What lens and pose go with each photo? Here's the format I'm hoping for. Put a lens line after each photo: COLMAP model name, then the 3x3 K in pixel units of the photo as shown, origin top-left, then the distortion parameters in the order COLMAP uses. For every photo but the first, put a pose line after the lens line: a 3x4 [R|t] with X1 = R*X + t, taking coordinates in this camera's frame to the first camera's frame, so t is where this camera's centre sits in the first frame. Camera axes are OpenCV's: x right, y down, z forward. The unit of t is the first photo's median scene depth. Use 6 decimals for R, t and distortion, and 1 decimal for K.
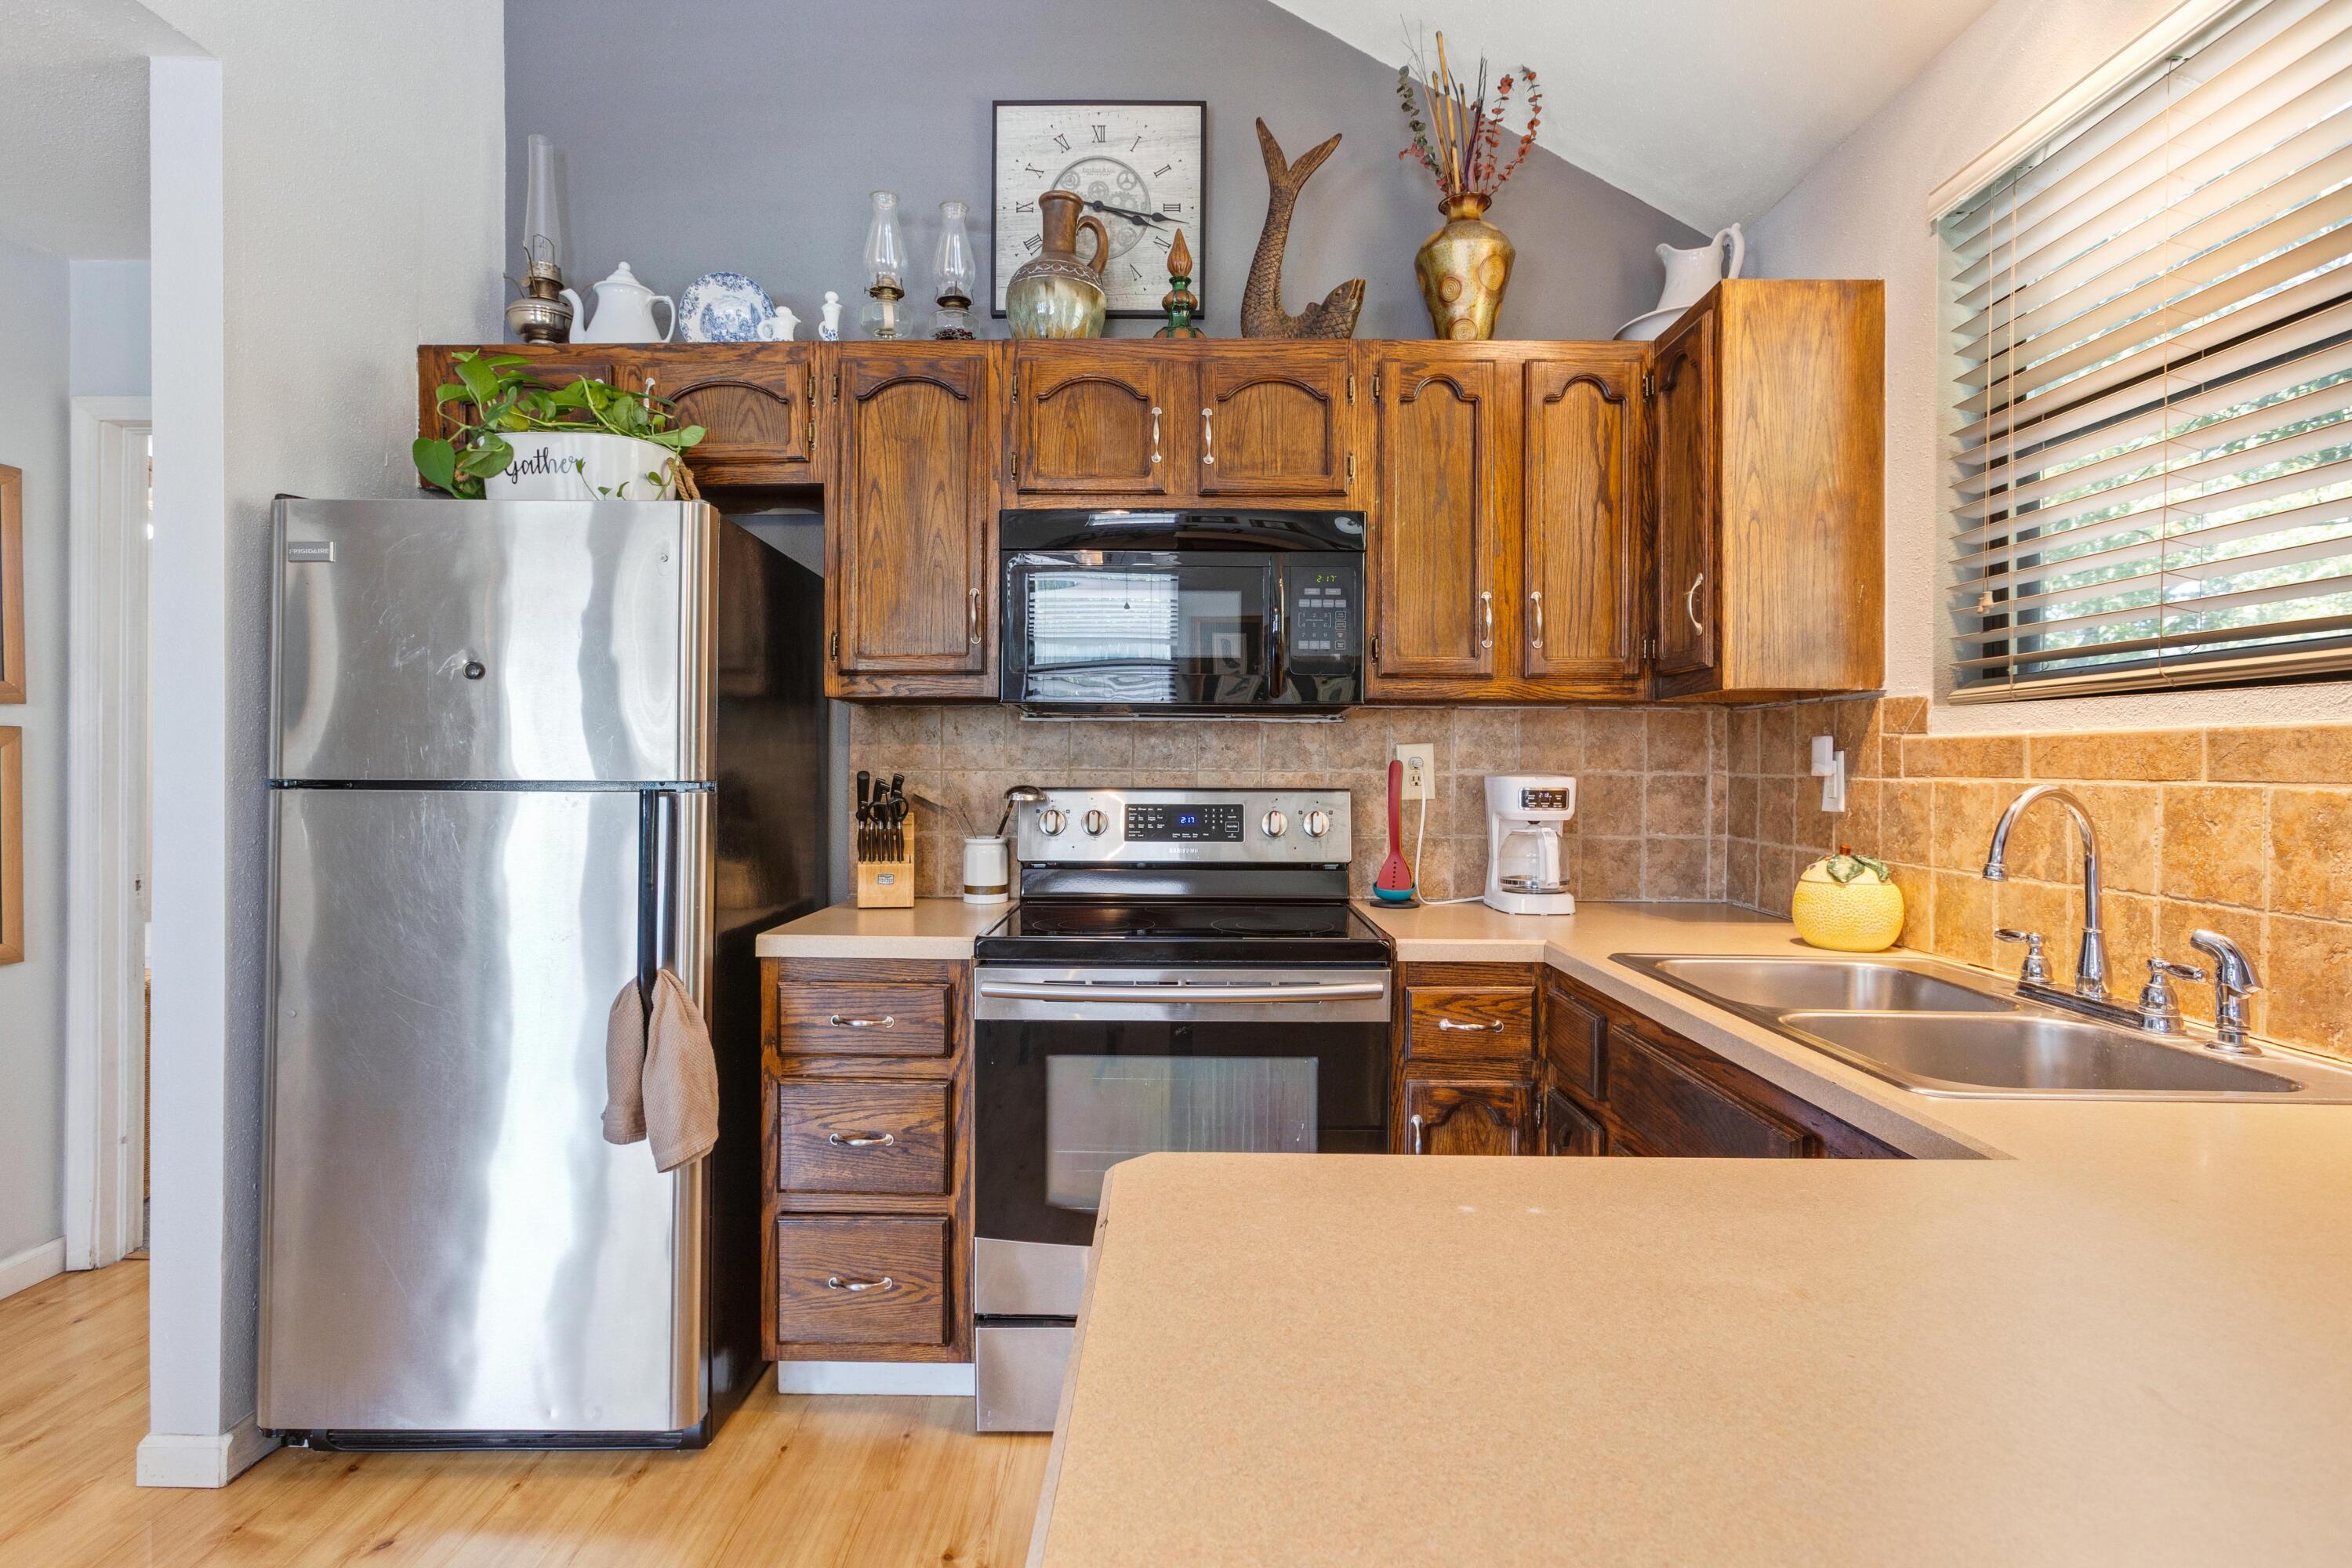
lens RADIAL K [[1152.0, 0, 1179.0], [0, 1152.0, 771.9], [0, 0, 1]] dist [-0.010399, 0.004155]
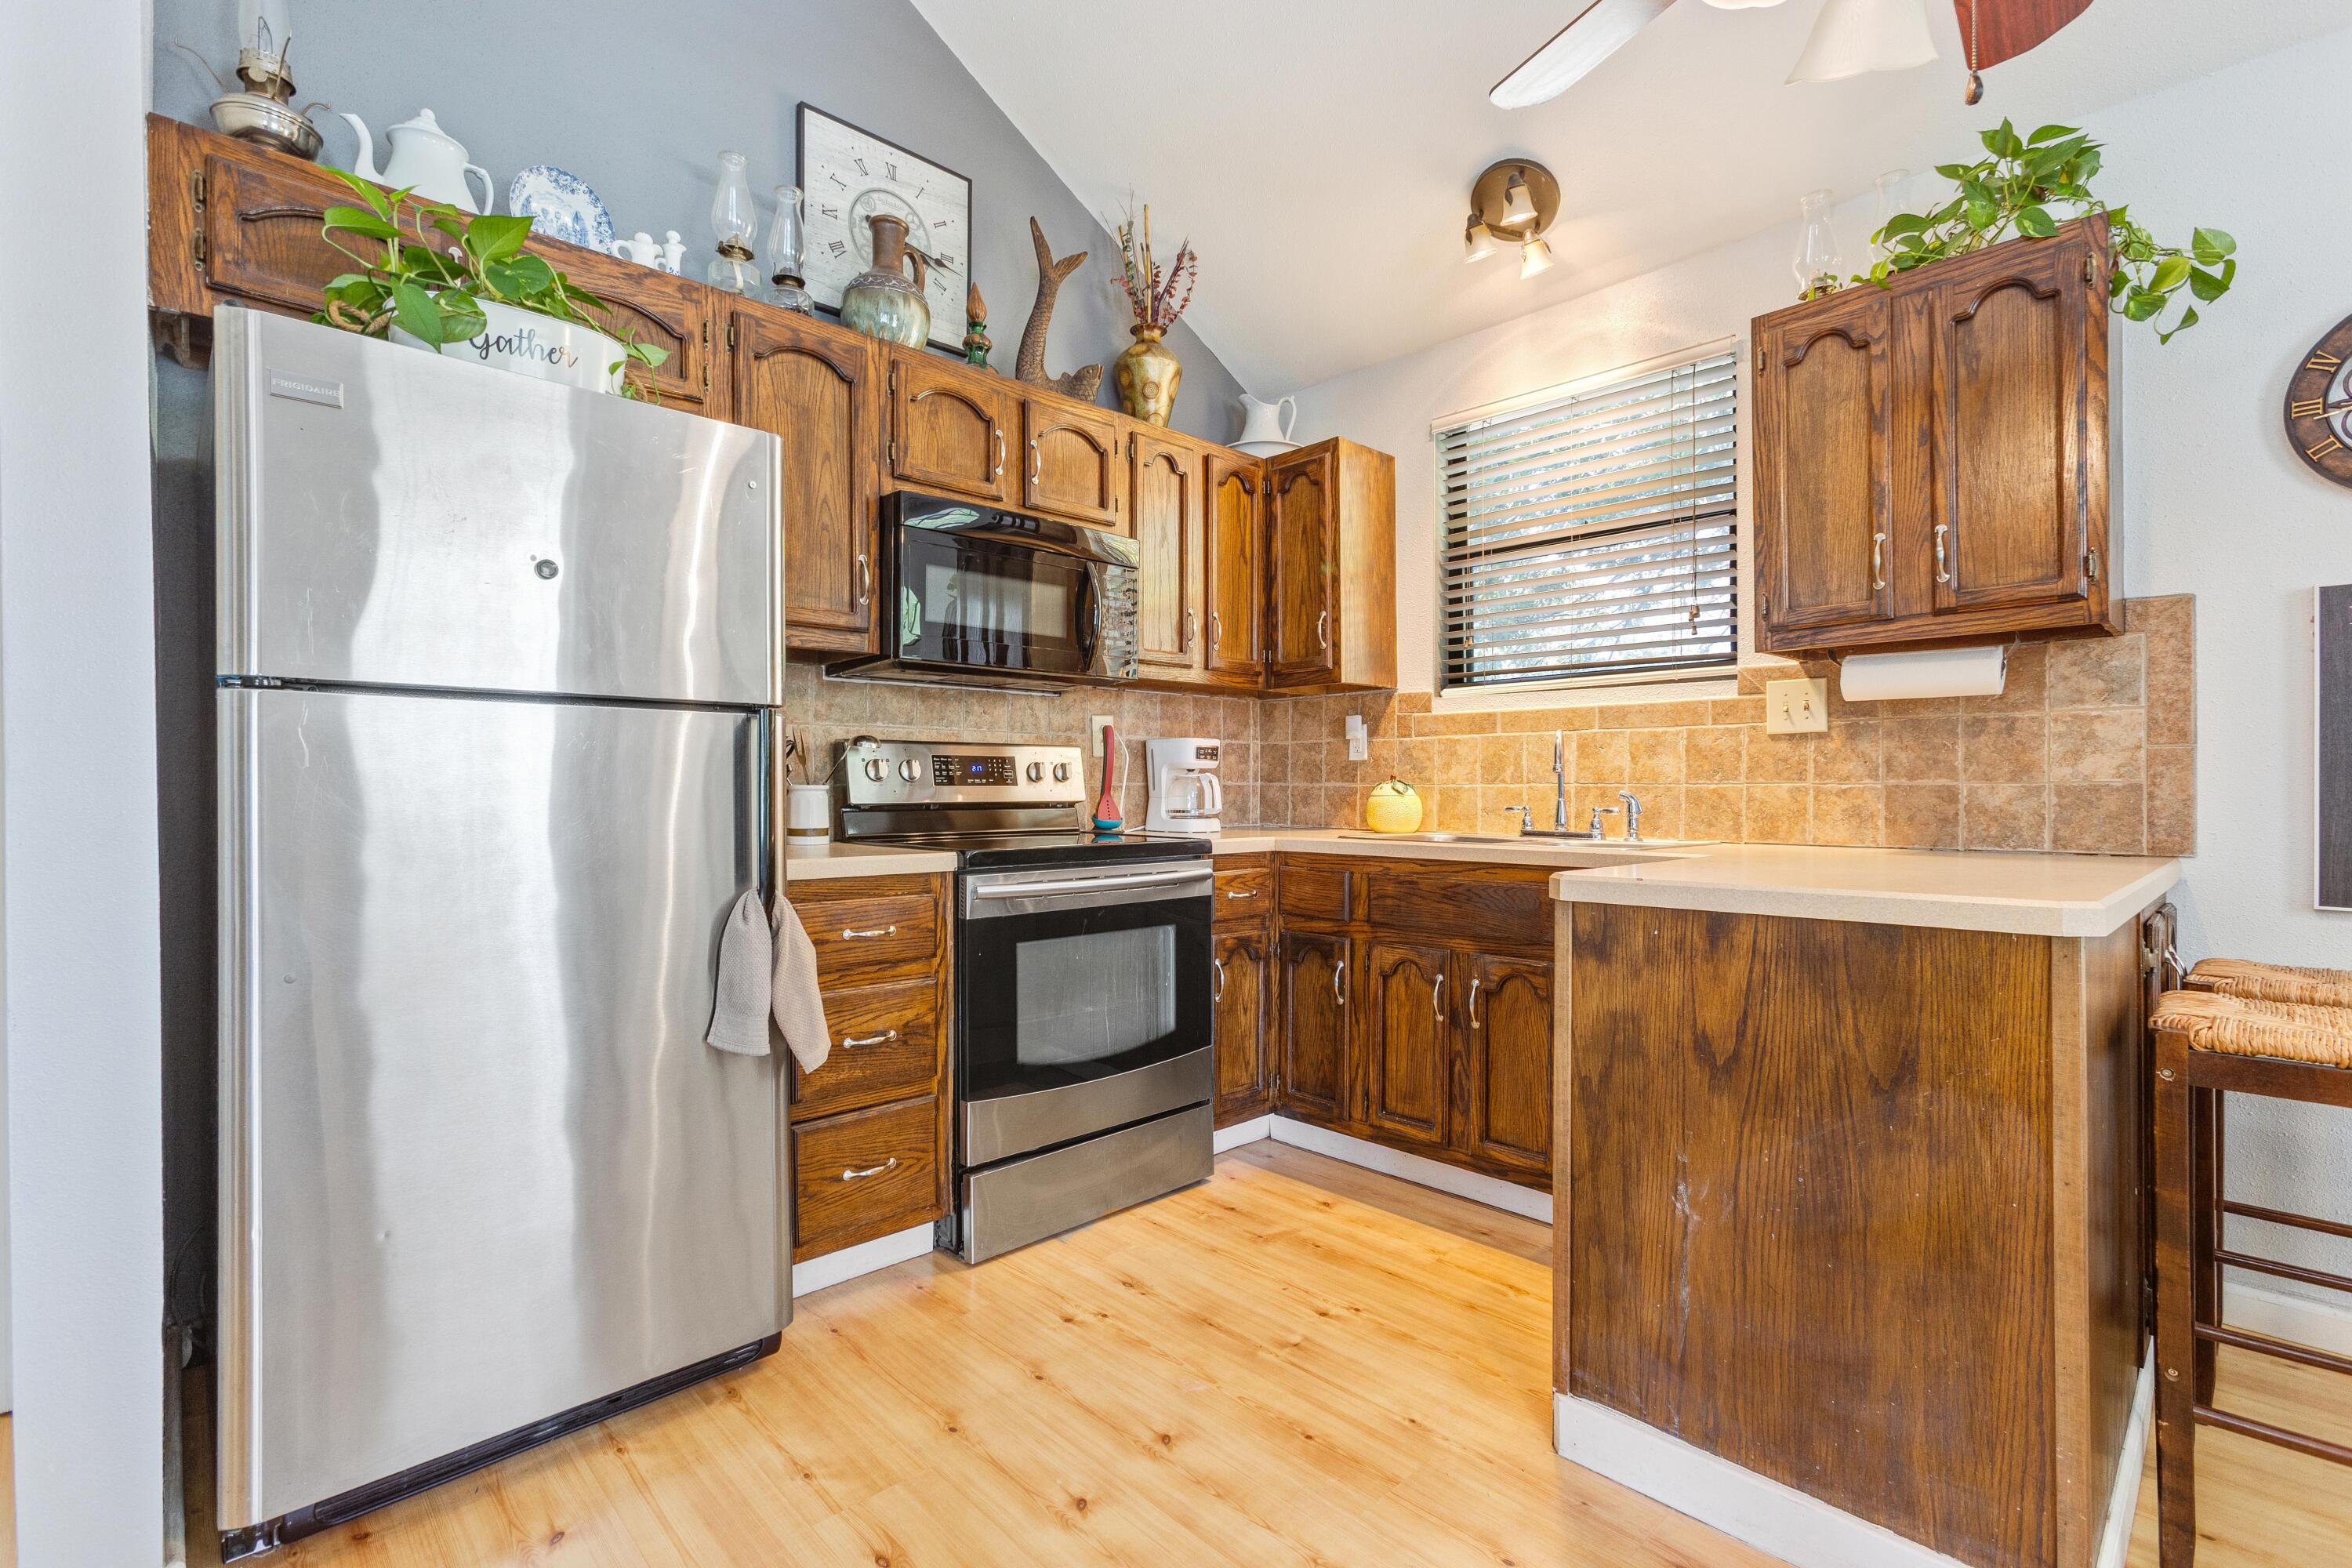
lens RADIAL K [[1044.9, 0, 1182.5], [0, 1044.9, 790.7], [0, 0, 1]] dist [-0.012072, 0.009195]
pose [[0.723936, -0.008385, 0.689816, -0.724943], [0.007583, 0.999962, 0.004196, 0.075381], [-0.689825, 0.002193, 0.723973, 0.060407]]
